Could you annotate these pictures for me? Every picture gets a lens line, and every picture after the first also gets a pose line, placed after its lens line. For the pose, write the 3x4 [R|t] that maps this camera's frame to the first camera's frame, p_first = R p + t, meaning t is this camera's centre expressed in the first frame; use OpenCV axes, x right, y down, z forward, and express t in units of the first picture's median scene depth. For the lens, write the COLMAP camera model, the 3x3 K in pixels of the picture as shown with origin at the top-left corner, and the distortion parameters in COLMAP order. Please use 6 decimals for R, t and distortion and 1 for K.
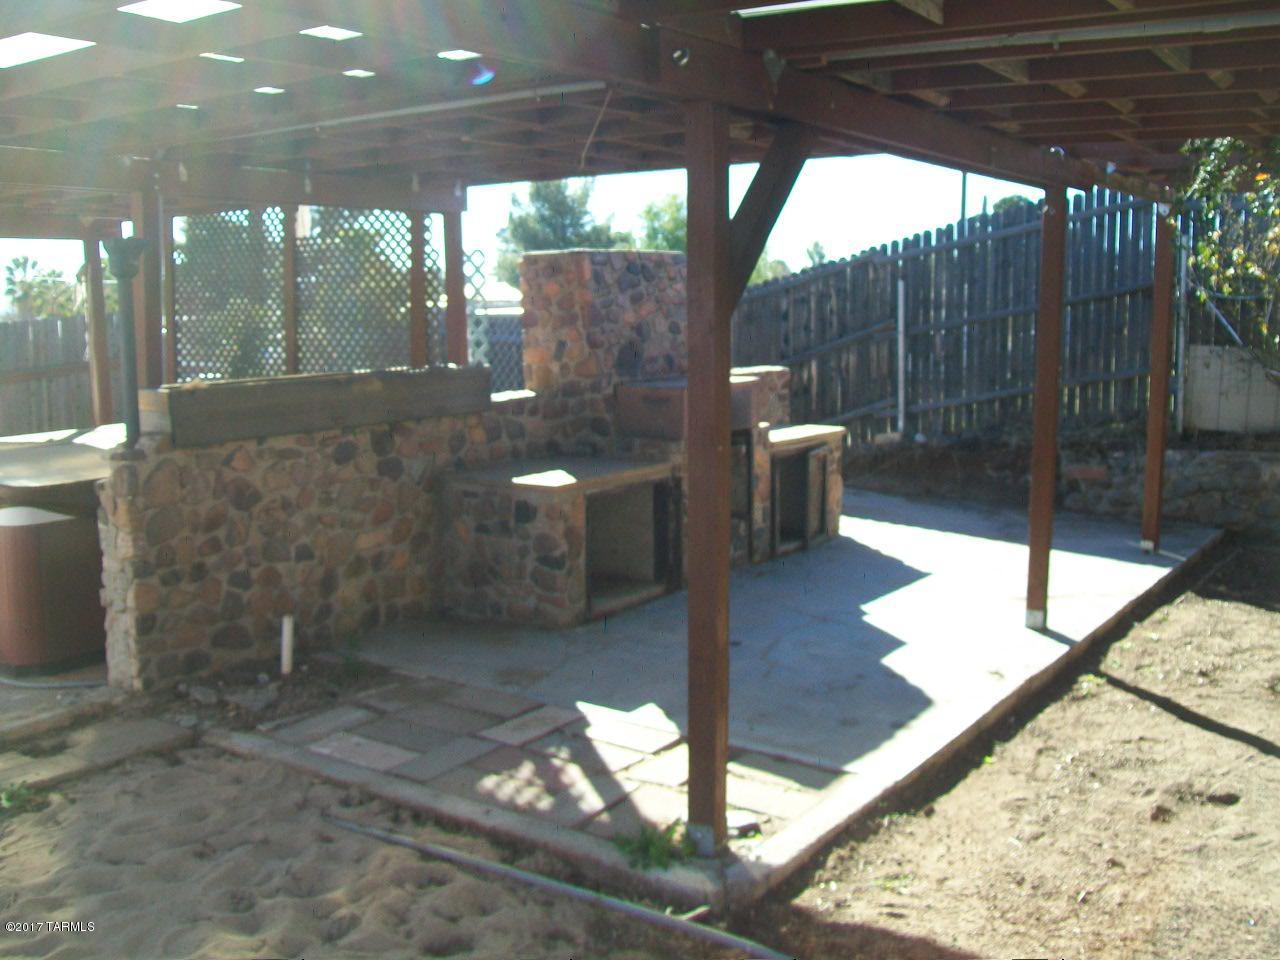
lens RADIAL K [[1320.3, 0, 646.9], [0, 1320.3, 478.9], [0, 0, 1]] dist [-0.180472, 0.148864]
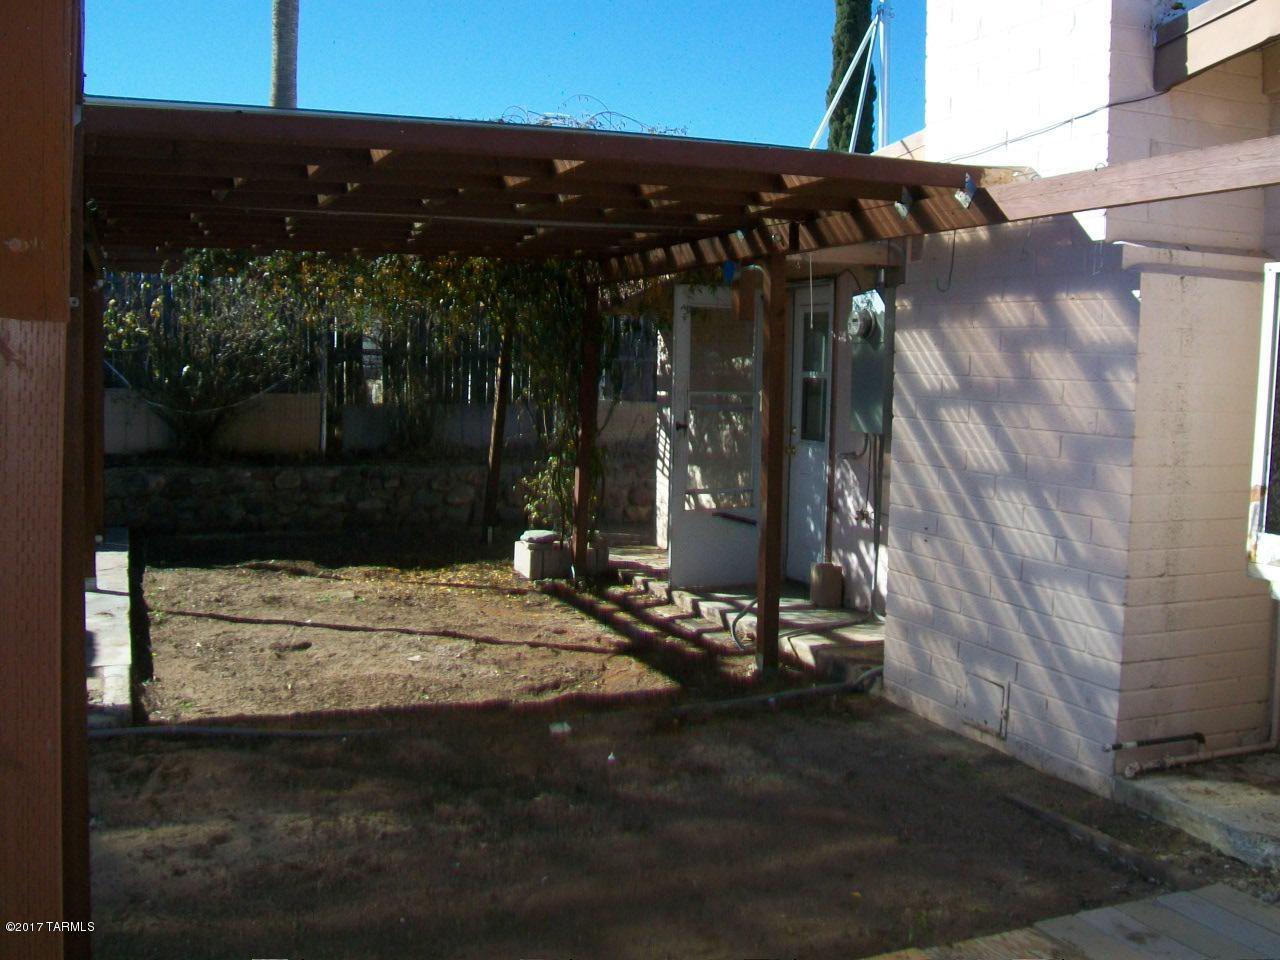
lens RADIAL K [[1320.3, 0, 646.9], [0, 1320.3, 478.9], [0, 0, 1]] dist [-0.180472, 0.148864]
pose [[0.552569, -0.057970, 0.831449, -0.631412], [0.092608, 0.995671, 0.007873, 0.053253], [-0.828306, 0.072649, 0.555546, -0.311740]]
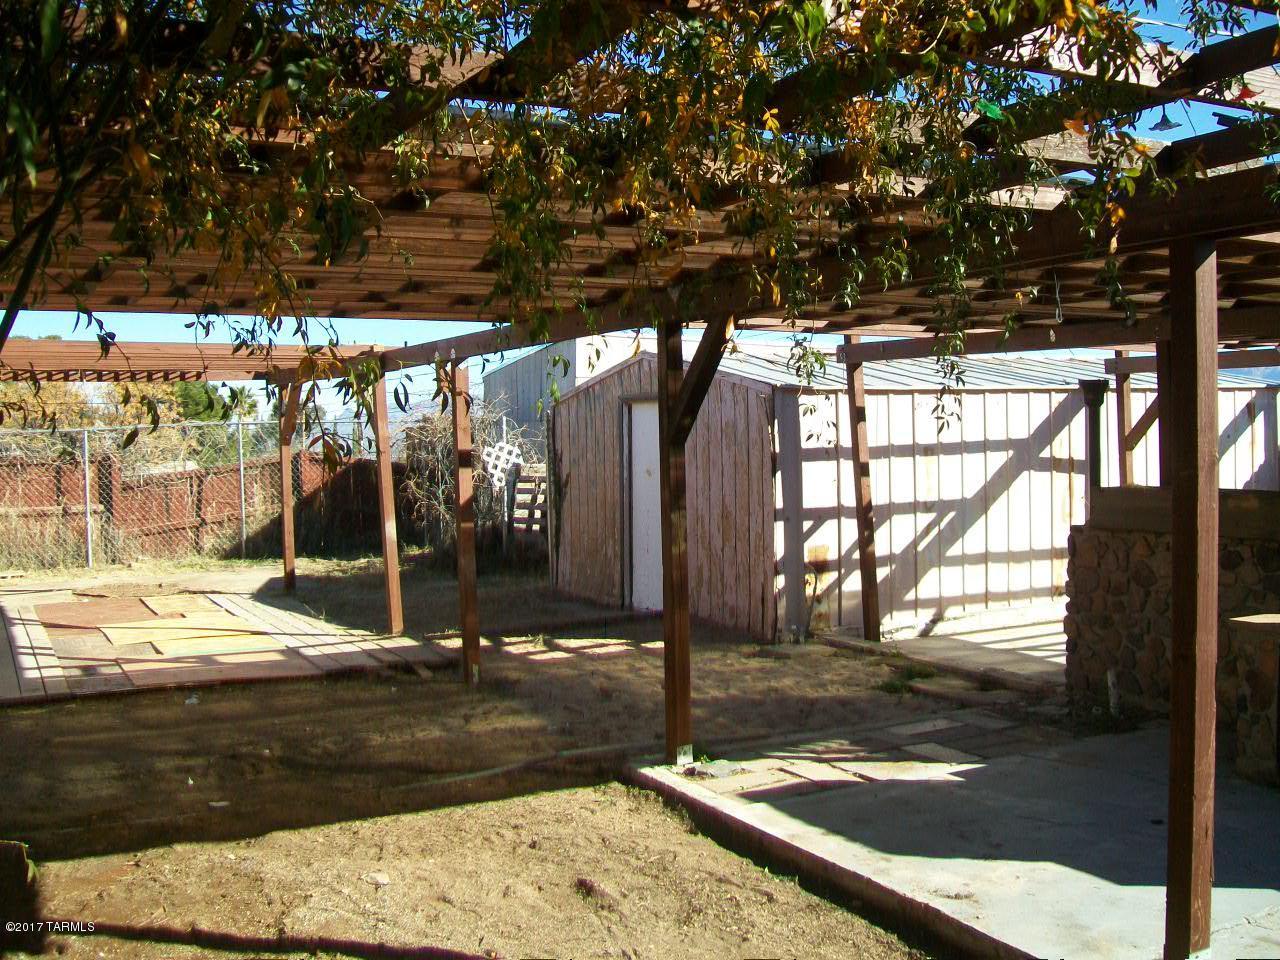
lens RADIAL K [[1320.3, 0, 646.9], [0, 1320.3, 478.9], [0, 0, 1]] dist [-0.180472, 0.148864]
pose [[-0.477710, 0.042997, -0.877465, 1.174636], [-0.100517, 0.989567, 0.103213, -0.185826], [0.872748, 0.137506, -0.468404, 1.320262]]
